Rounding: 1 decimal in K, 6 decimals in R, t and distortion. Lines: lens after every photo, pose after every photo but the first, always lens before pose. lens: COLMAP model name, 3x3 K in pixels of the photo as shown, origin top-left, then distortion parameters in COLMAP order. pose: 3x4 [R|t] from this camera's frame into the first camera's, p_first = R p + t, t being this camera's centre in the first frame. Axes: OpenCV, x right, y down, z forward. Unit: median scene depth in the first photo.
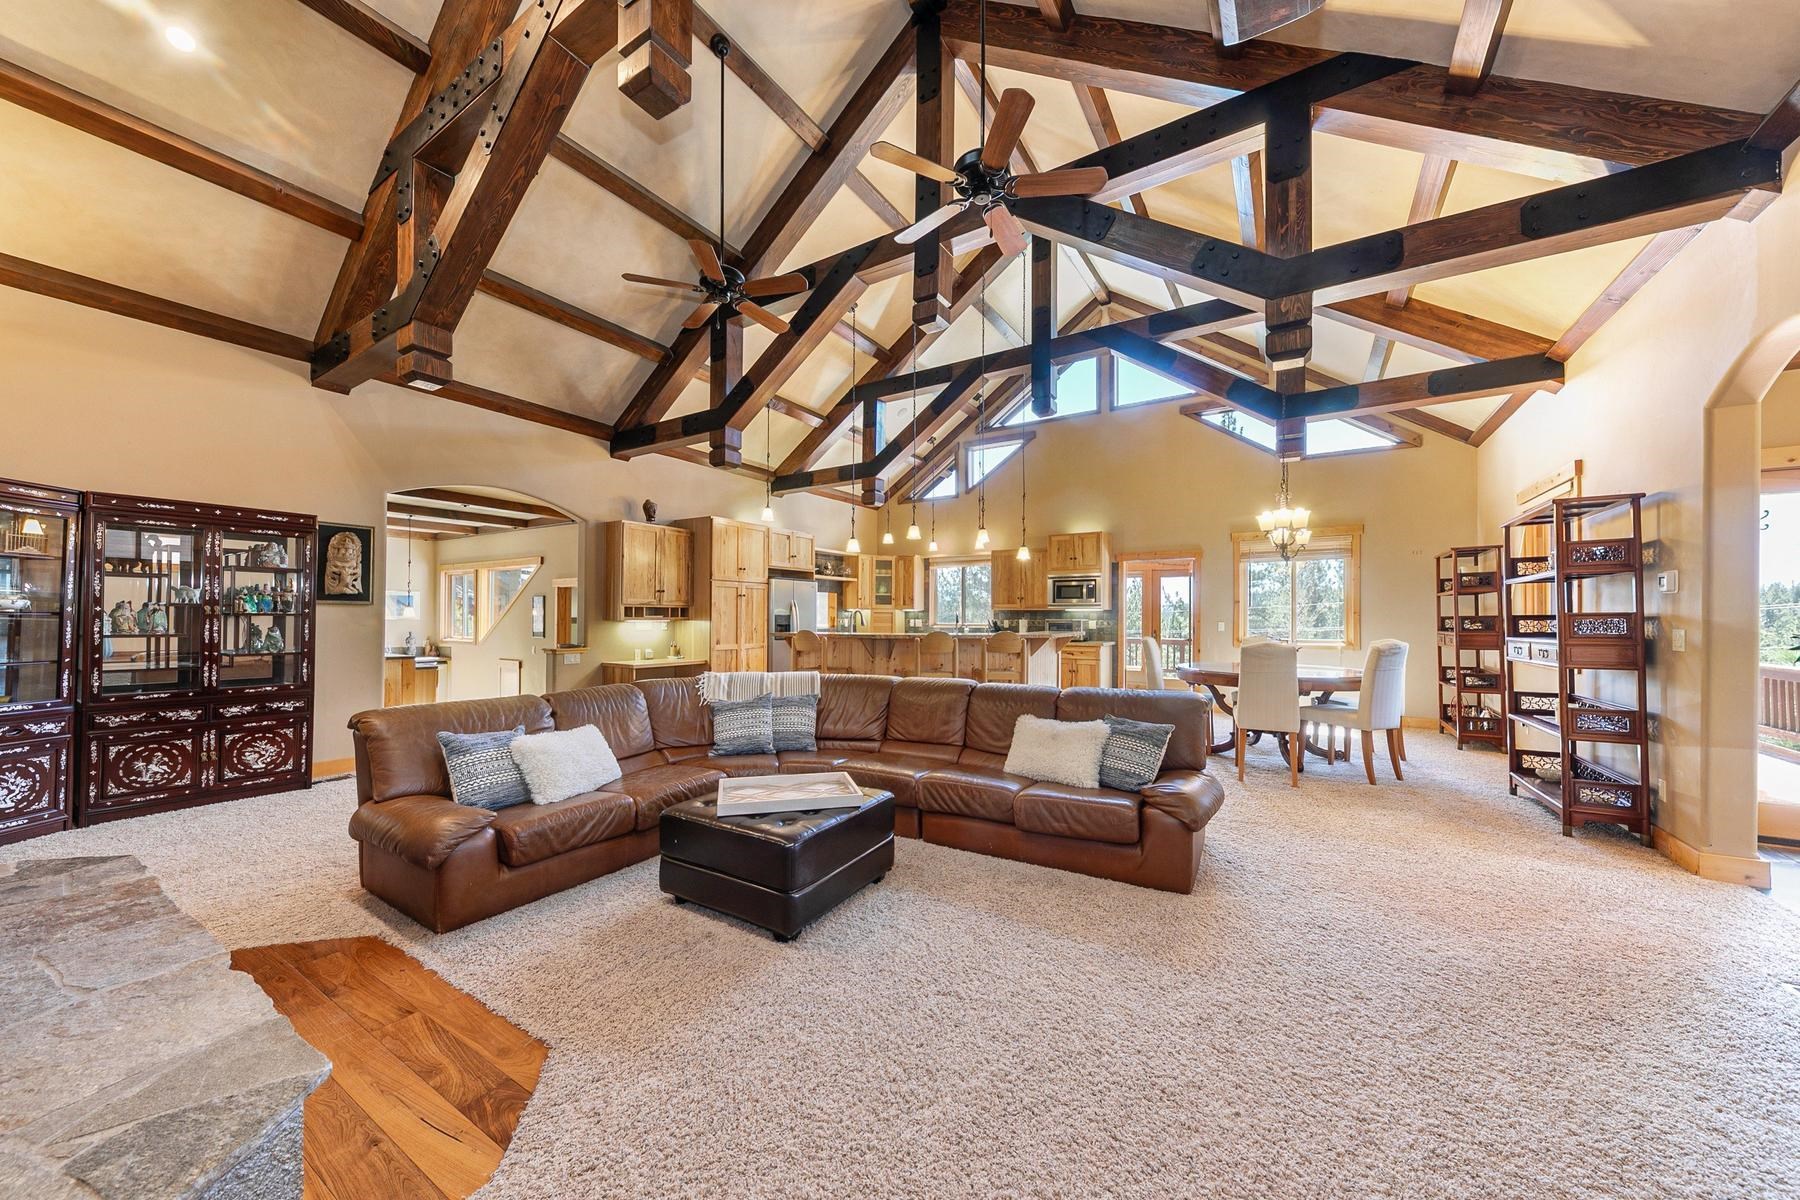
lens RADIAL K [[623.1, 0, 905.9], [0, 623.1, 608.1], [0, 0, 1]] dist [0.003123, -0.000036]
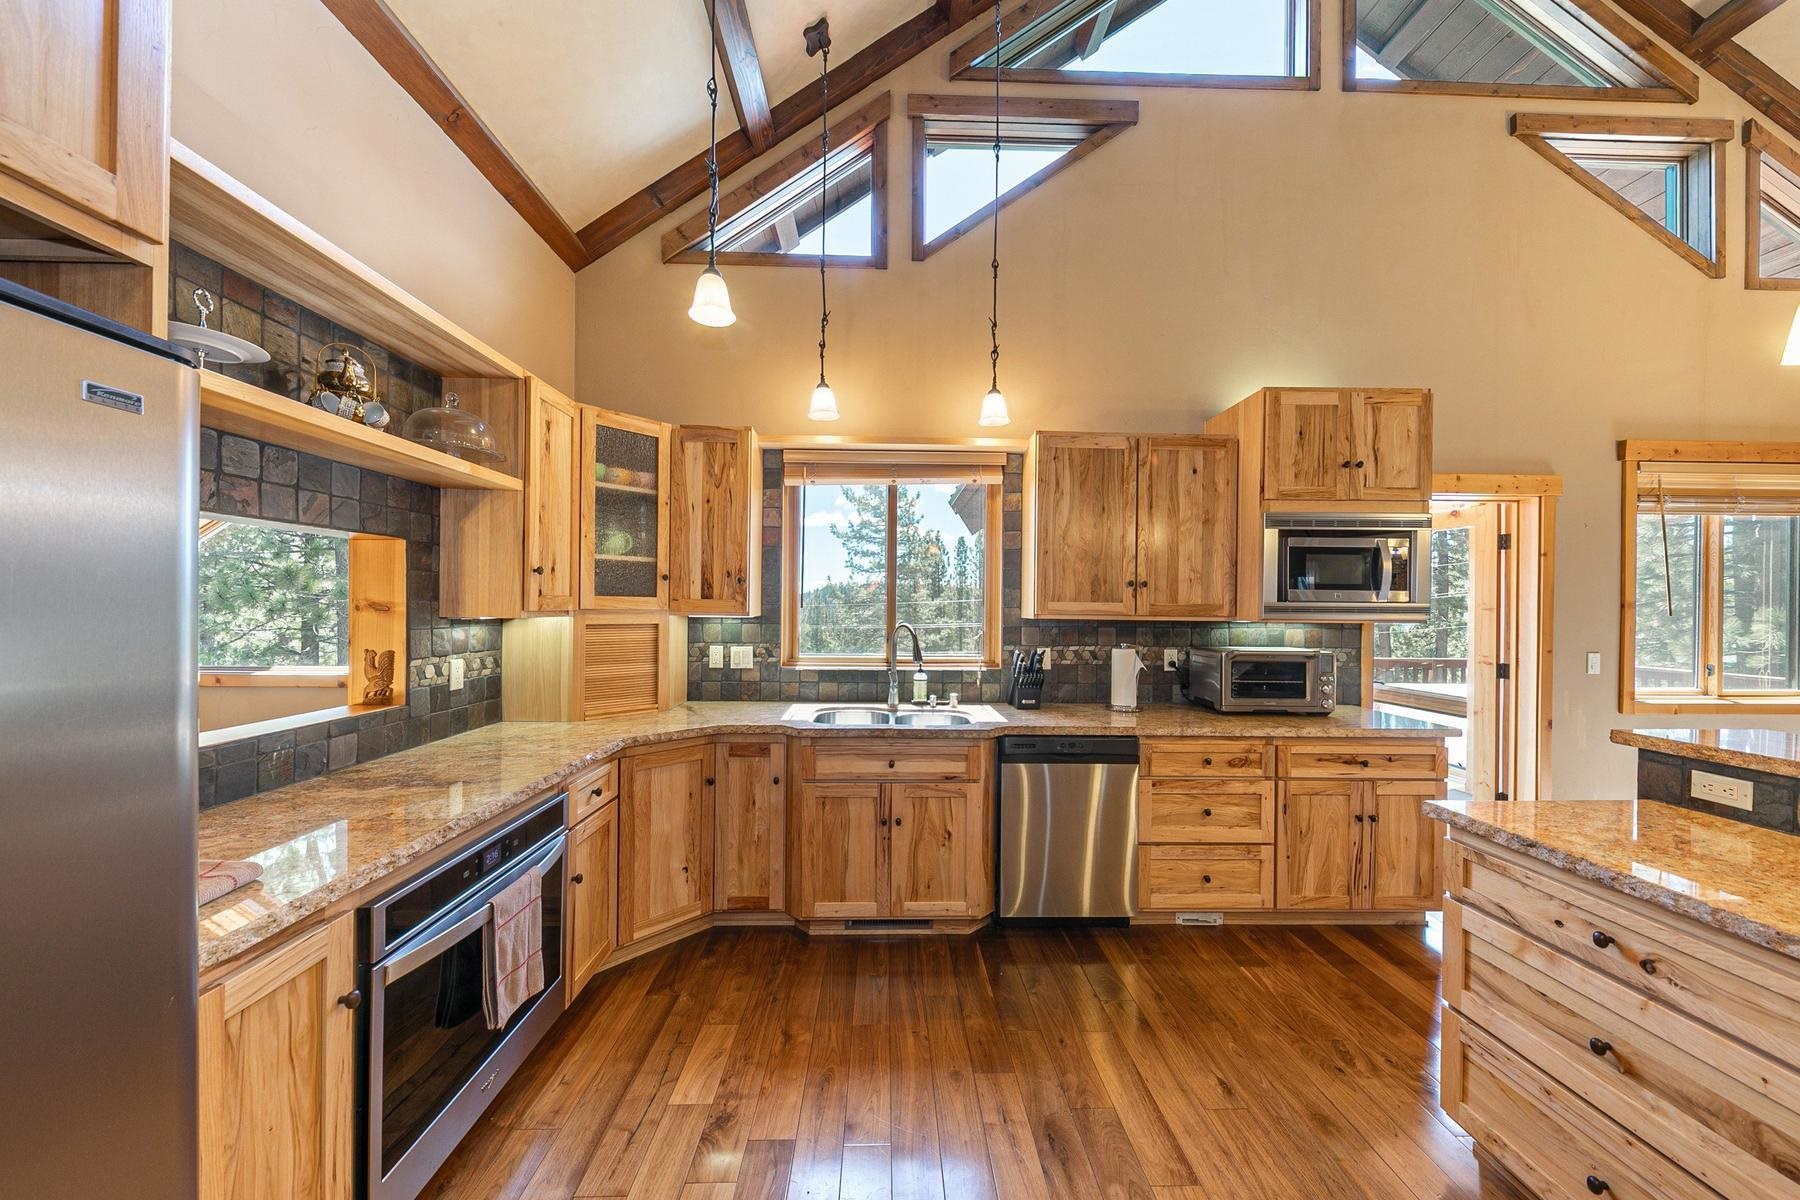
lens RADIAL K [[623.1, 0, 905.9], [0, 623.1, 608.1], [0, 0, 1]] dist [0.003123, -0.000036]
pose [[0.829401, 0.002574, 0.558648, -0.090771], [-0.012126, 0.999837, 0.013395, -0.005871], [-0.558522, -0.017884, 0.829297, 0.745702]]
